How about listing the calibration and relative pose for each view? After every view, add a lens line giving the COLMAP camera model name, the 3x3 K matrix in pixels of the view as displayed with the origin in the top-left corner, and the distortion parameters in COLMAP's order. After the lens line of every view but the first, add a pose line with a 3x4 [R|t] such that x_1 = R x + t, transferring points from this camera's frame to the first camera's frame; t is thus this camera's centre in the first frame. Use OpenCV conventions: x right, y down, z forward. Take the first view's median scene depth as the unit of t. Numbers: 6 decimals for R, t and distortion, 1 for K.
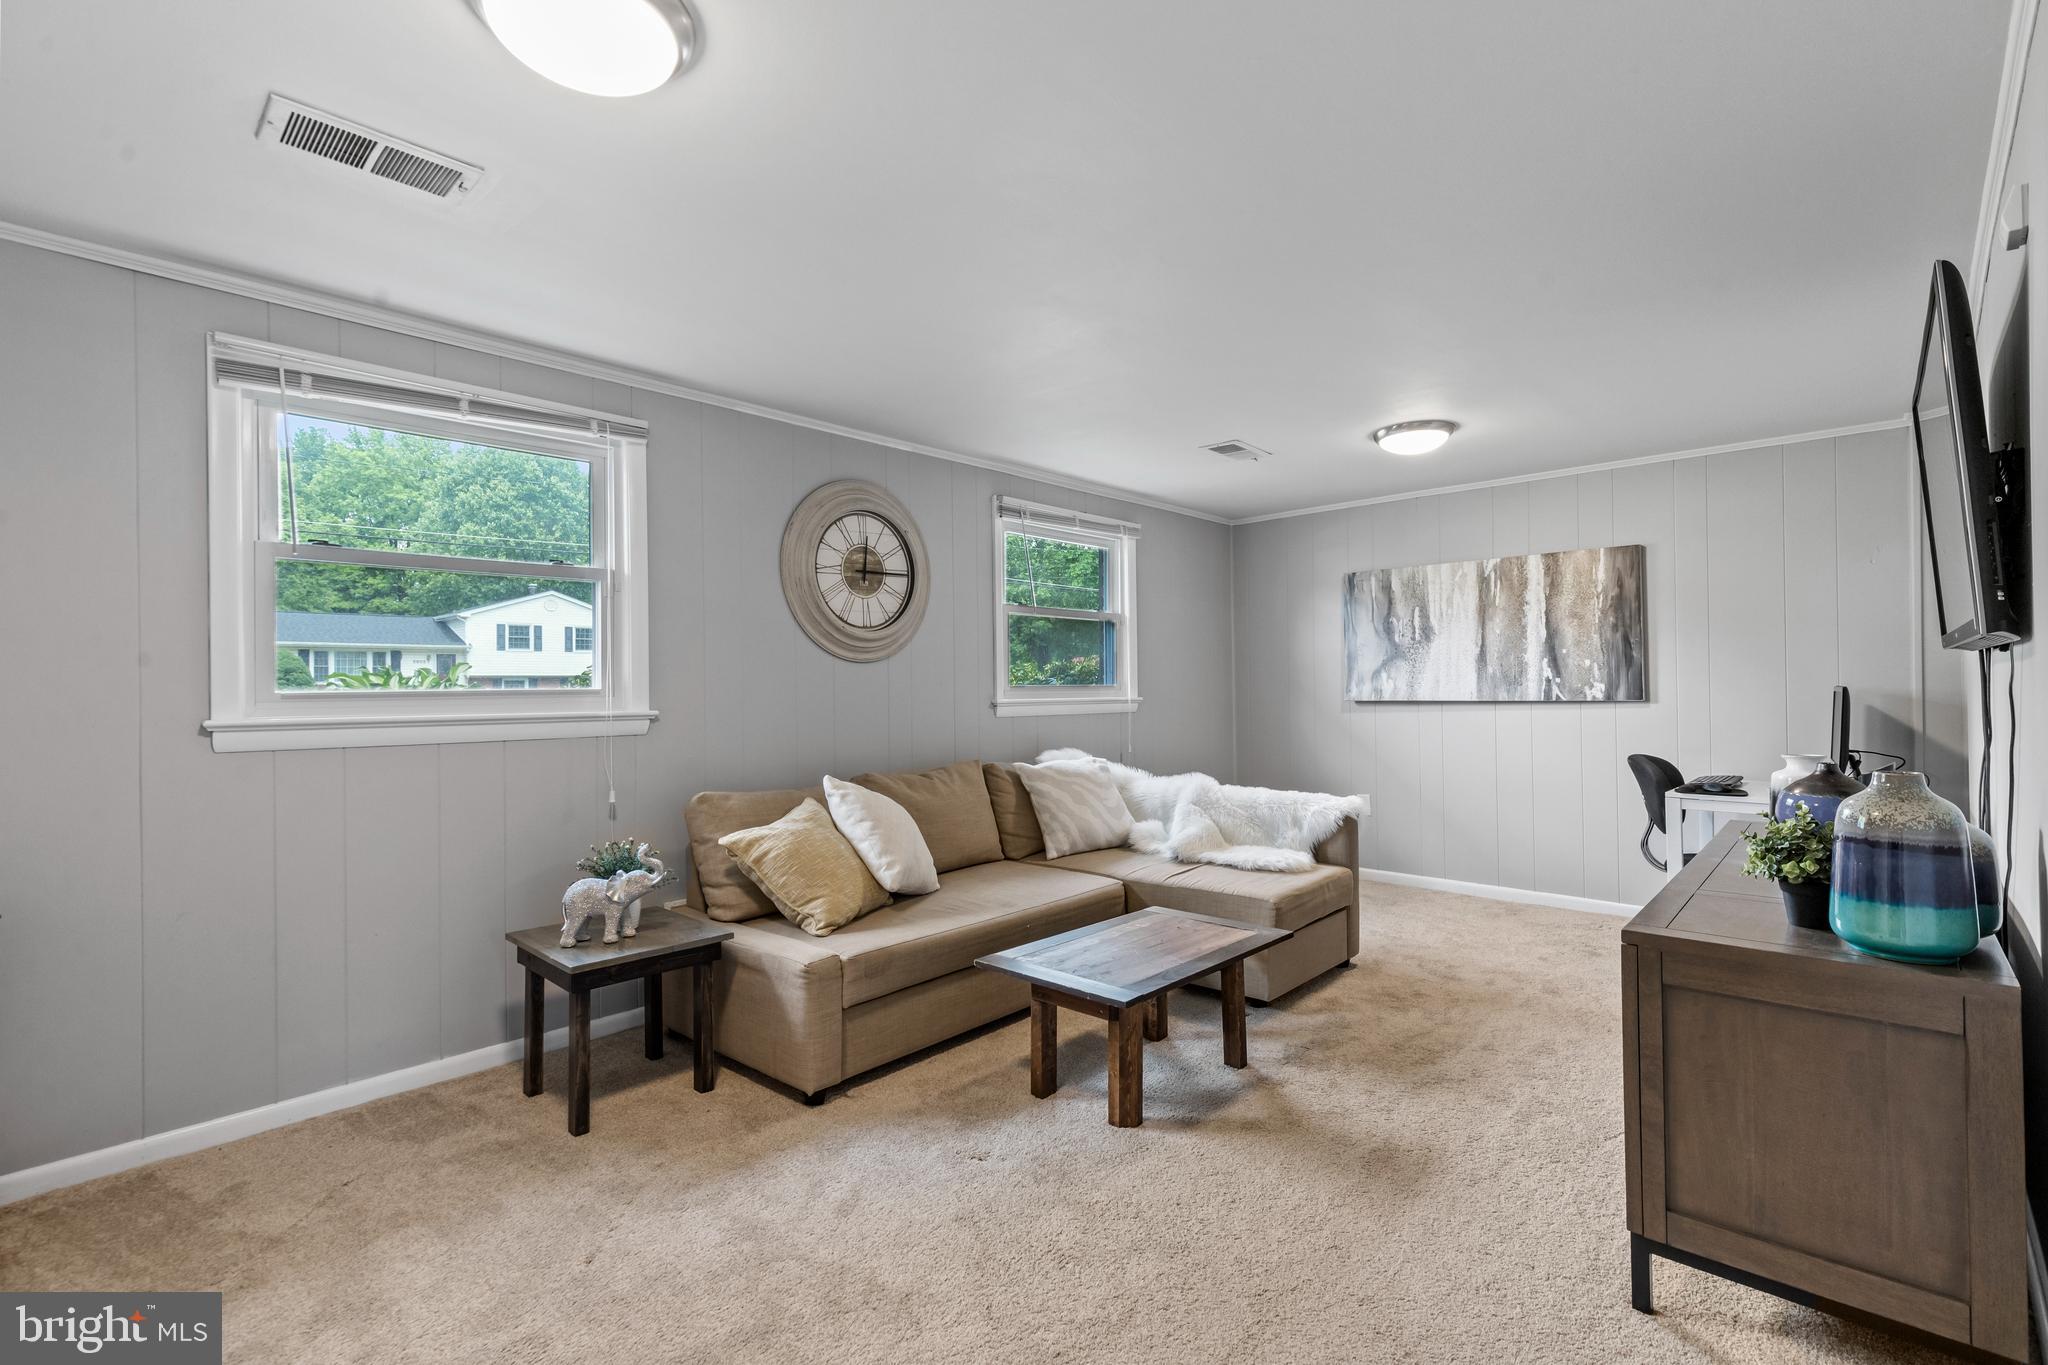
lens RADIAL K [[930.0, 0, 1033.3], [0, 930.0, 680.7], [0, 0, 1]] dist [0.009675, -0.001063]
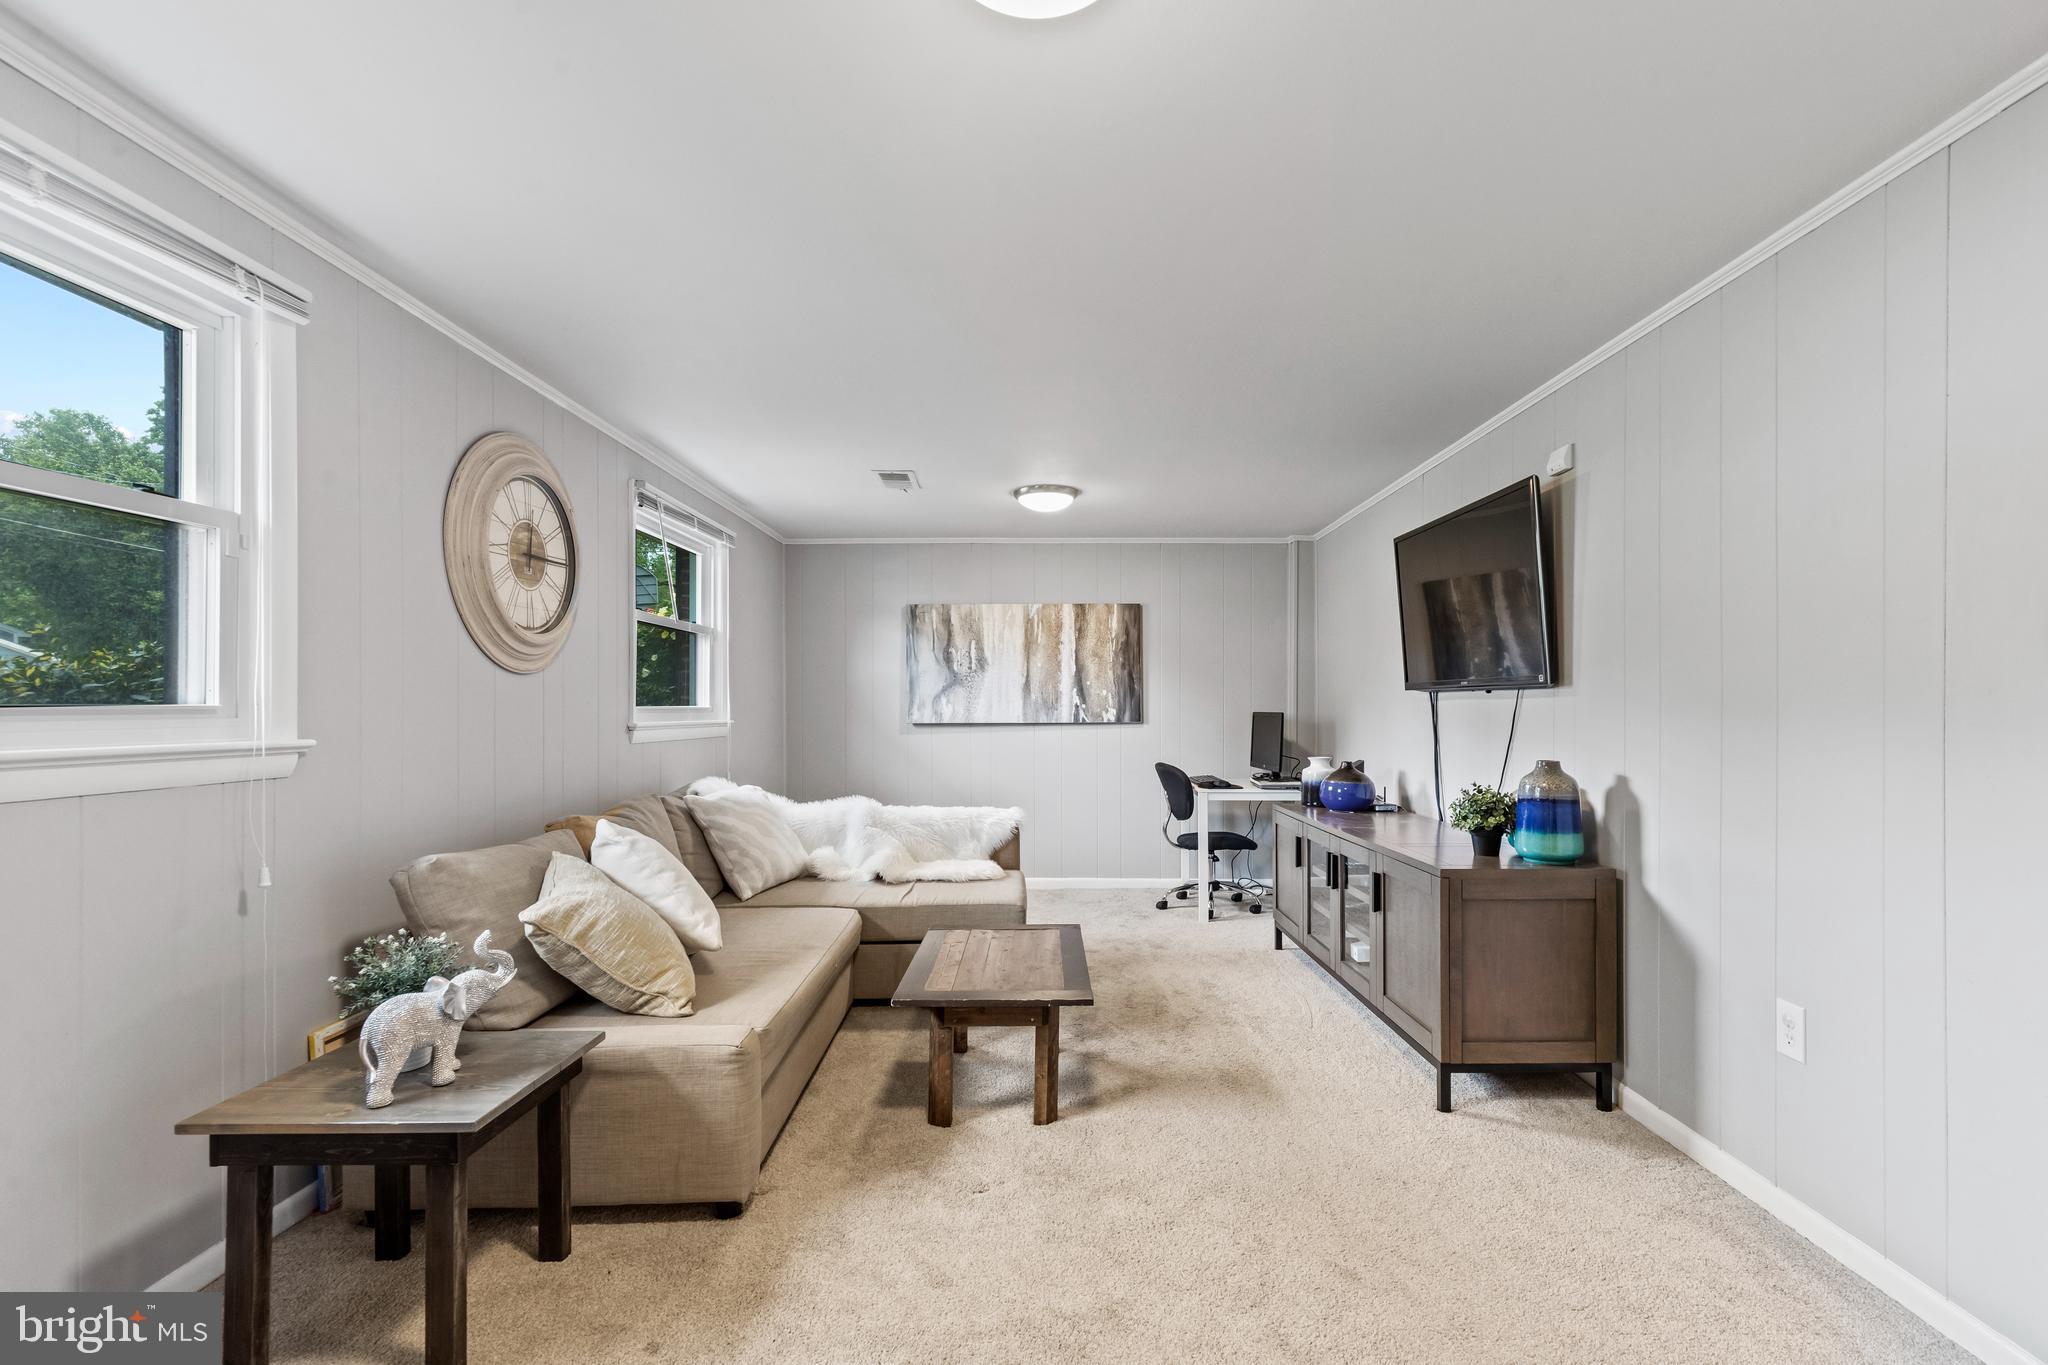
lens RADIAL K [[930.0, 0, 1076.6], [0, 930.0, 706.2], [0, 0, 1]] dist [0.009675, -0.001063]
pose [[0.726612, 0.010237, 0.686972, -0.385650], [-0.011451, 0.999931, -0.002788, 0.003845], [-0.686952, -0.005841, 0.726679, 0.131315]]
